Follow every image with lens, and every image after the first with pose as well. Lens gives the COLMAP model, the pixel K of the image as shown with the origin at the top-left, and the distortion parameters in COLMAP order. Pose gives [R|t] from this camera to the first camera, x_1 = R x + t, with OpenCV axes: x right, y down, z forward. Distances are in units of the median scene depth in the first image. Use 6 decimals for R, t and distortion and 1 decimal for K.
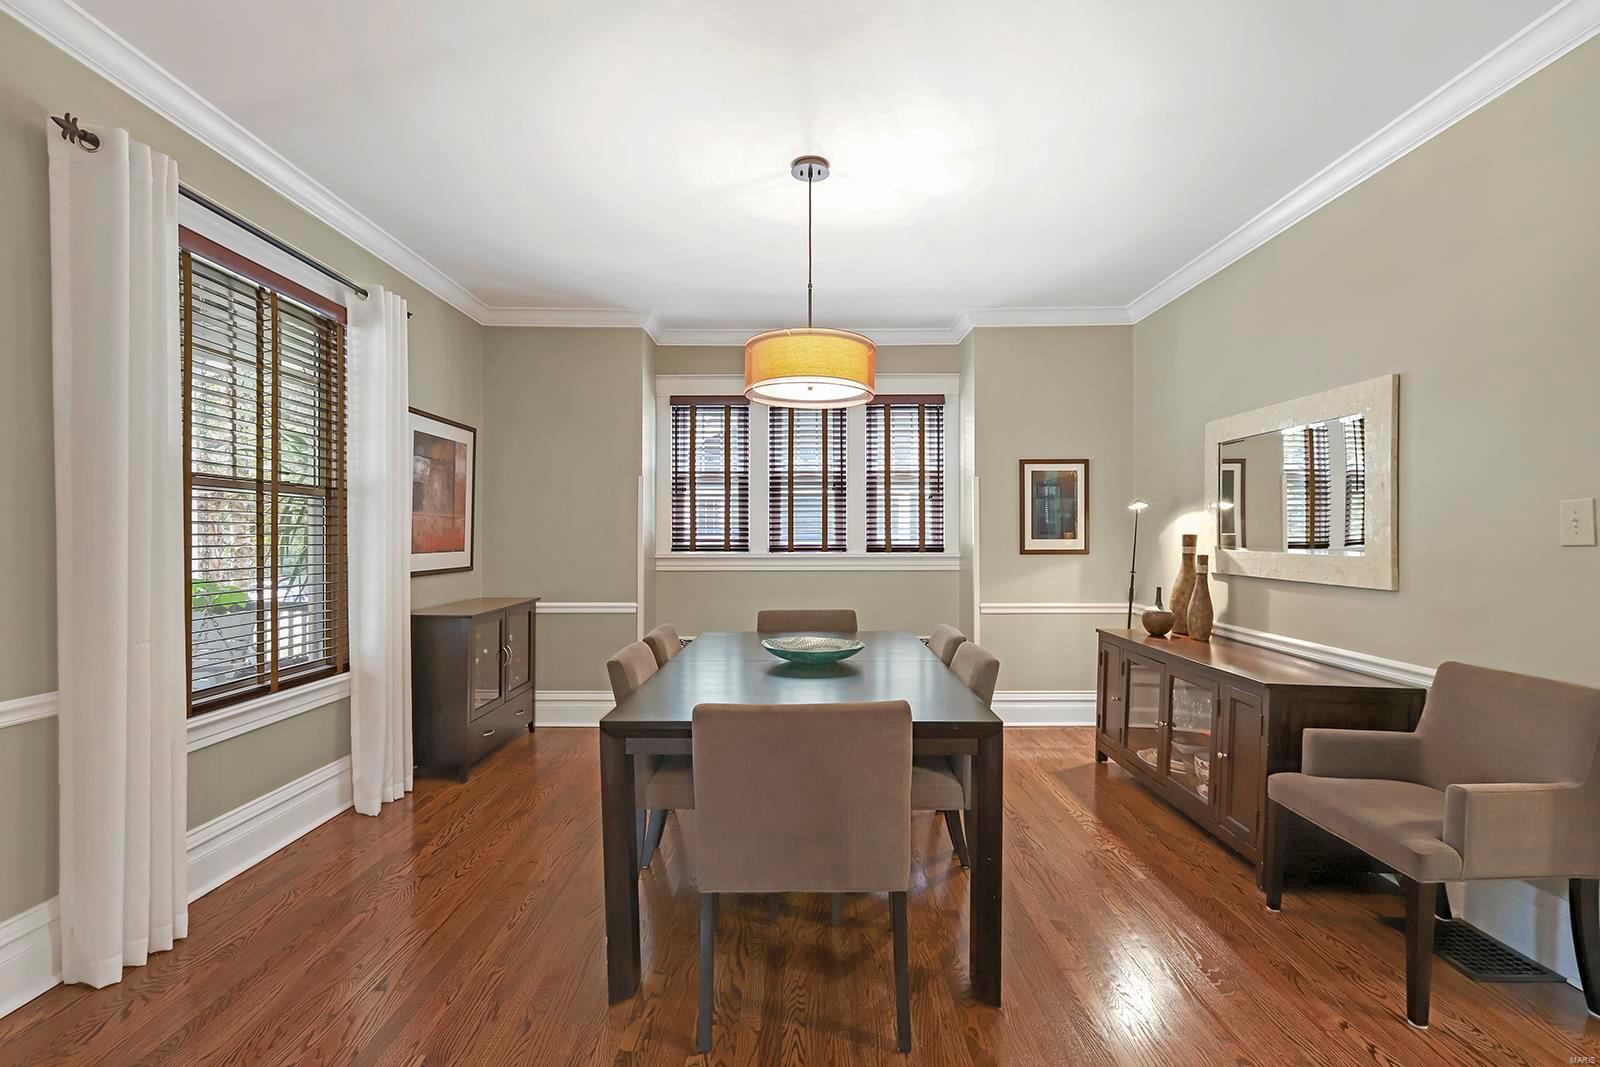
lens RADIAL K [[734.0, 0, 809.2], [0, 734.0, 535.0], [0, 0, 1]] dist [0.001524, 0.000159]
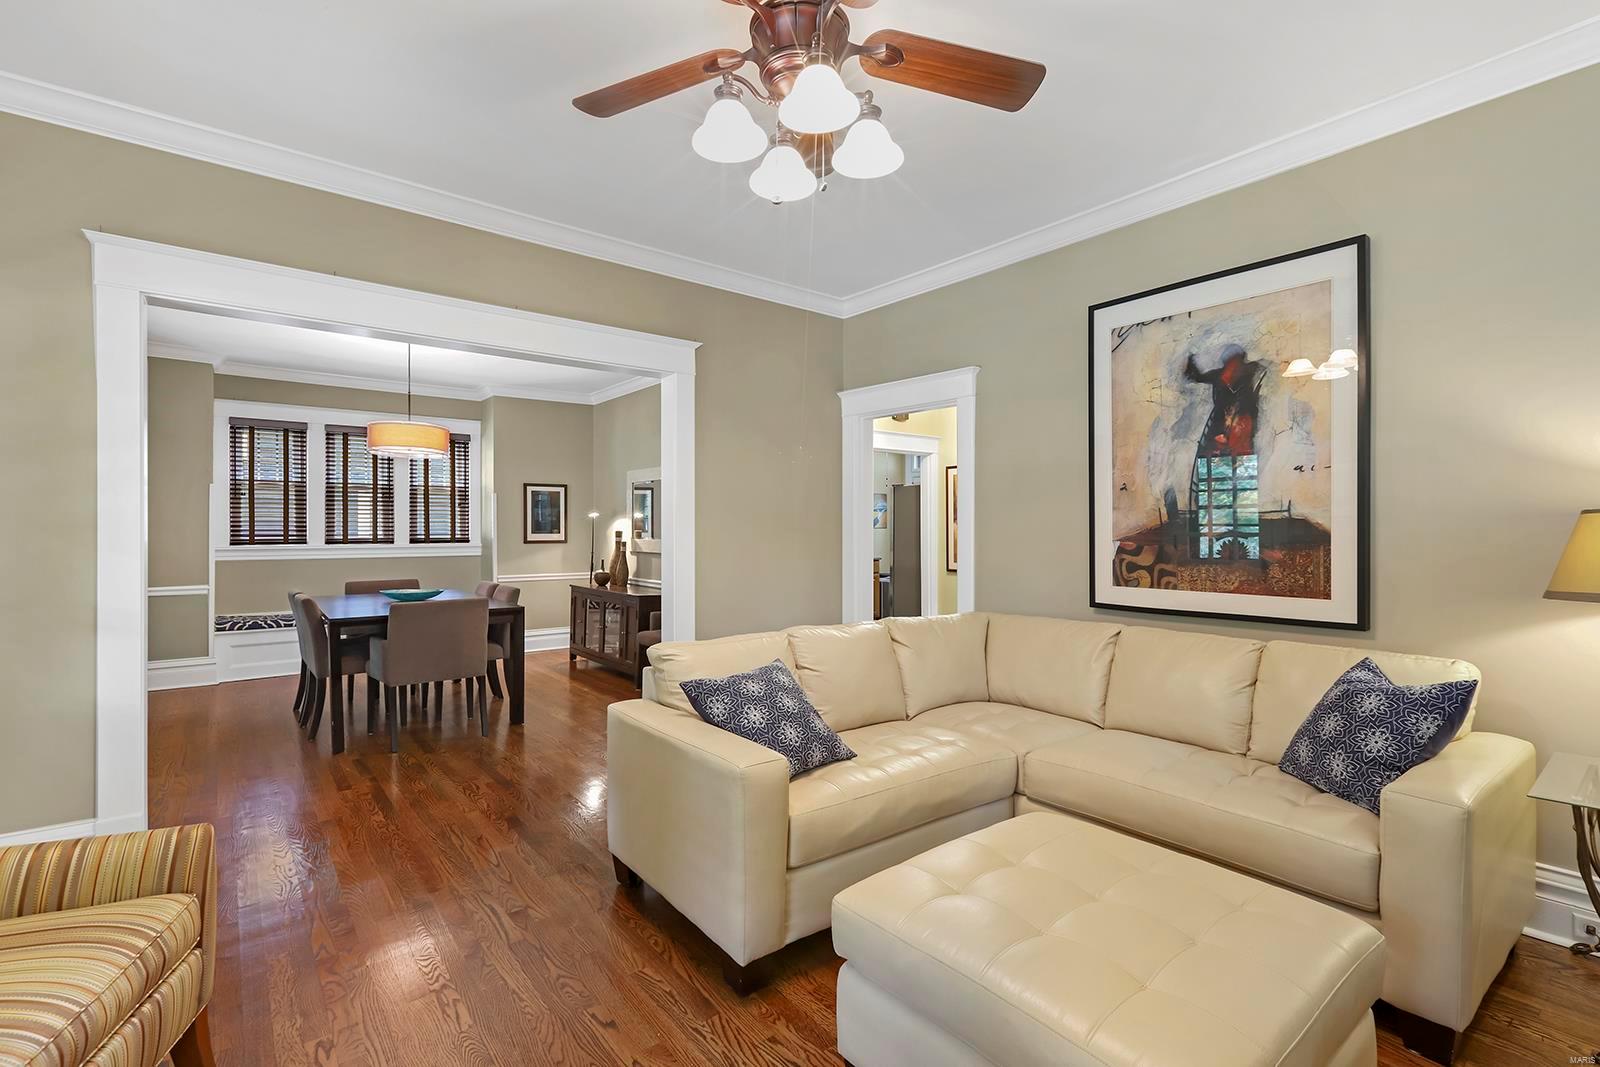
lens RADIAL K [[734.0, 0, 809.2], [0, 734.0, 535.0], [0, 0, 1]] dist [0.001524, 0.000159]
pose [[0.786616, -0.003555, 0.617432, -0.196096], [-0.000841, 0.999976, 0.006829, -0.002925], [-0.617441, -0.005891, 0.786595, -0.592521]]
